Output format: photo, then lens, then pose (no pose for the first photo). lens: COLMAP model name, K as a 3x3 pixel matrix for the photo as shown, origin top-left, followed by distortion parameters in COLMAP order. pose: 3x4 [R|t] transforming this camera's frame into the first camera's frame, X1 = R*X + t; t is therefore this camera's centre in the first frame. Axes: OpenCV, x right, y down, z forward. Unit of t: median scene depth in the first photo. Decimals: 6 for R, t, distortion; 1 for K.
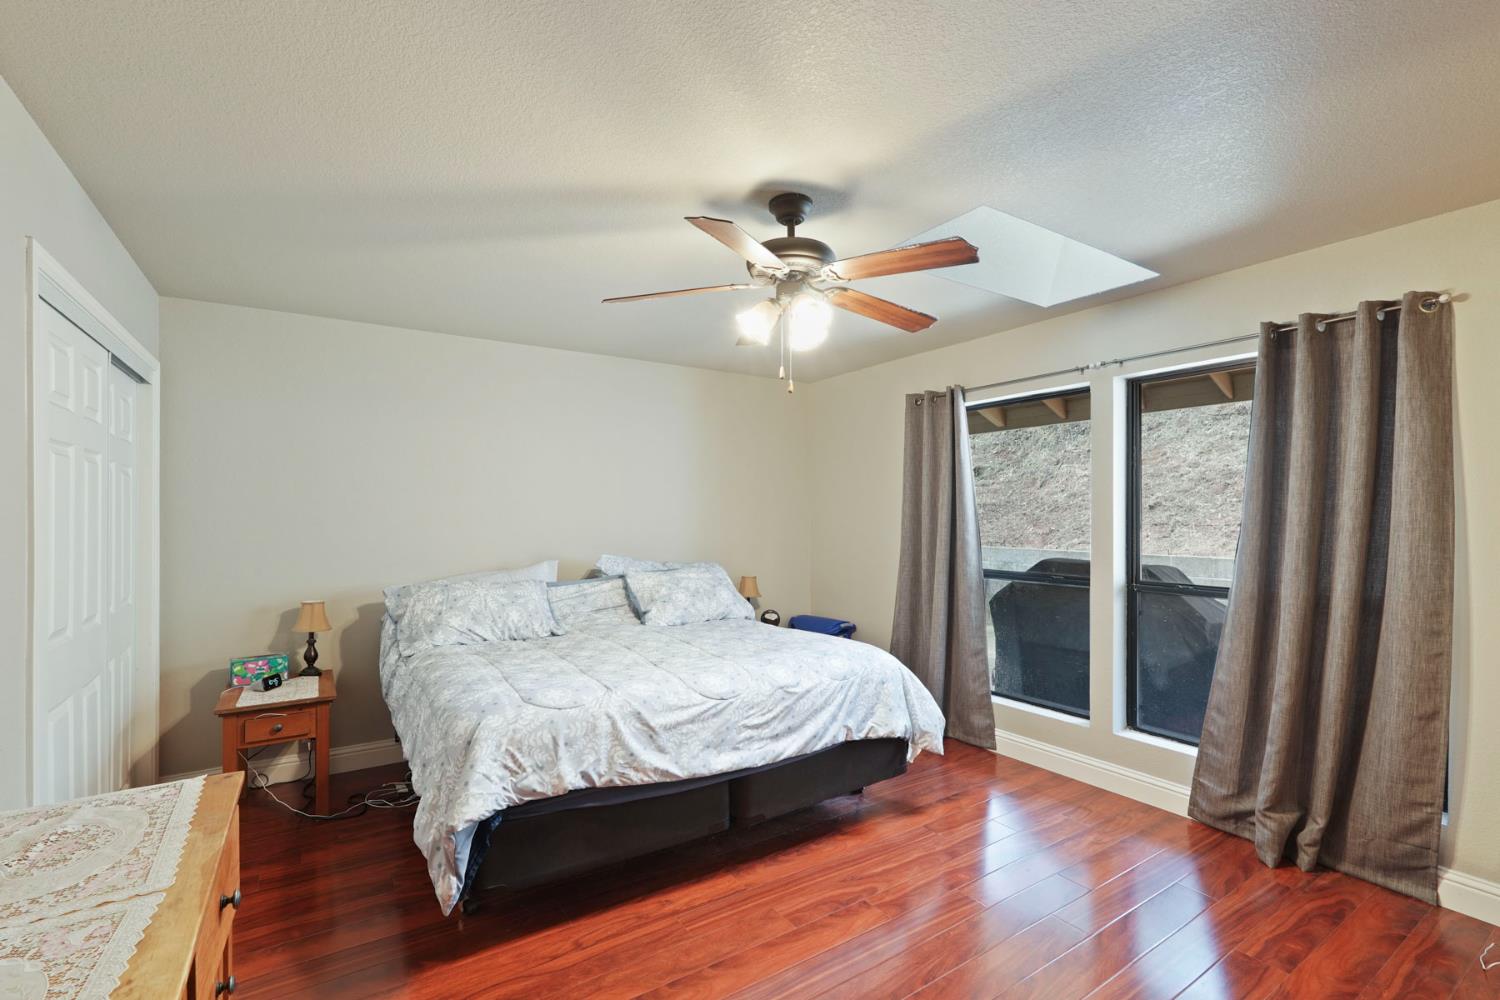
lens RADIAL K [[676.2, 0, 755.9], [0, 676.2, 515.4], [0, 0, 1]] dist [-0.002468, 0.000136]
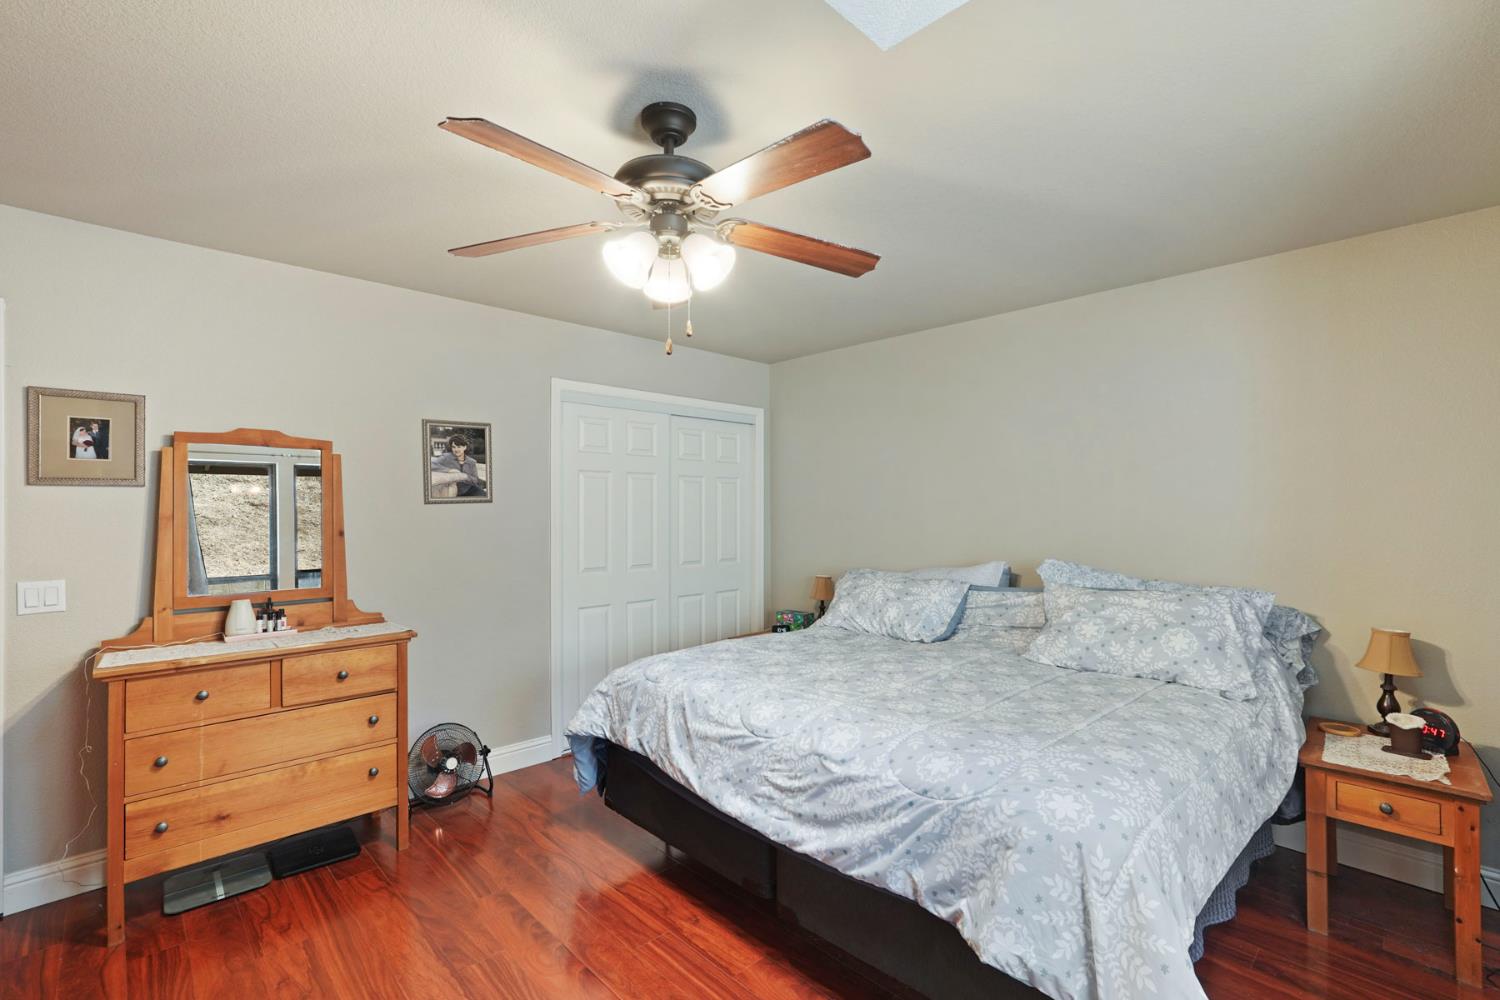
lens RADIAL K [[664.8, 0, 750.0], [0, 664.8, 500.0], [0, 0, 1]] dist [-0.009927, 0.000633]
pose [[0.183944, -0.012675, -0.982855, 0.732170], [-0.000224, 0.999916, -0.012937, -0.000374], [0.982937, 0.002599, 0.183926, 0.833733]]
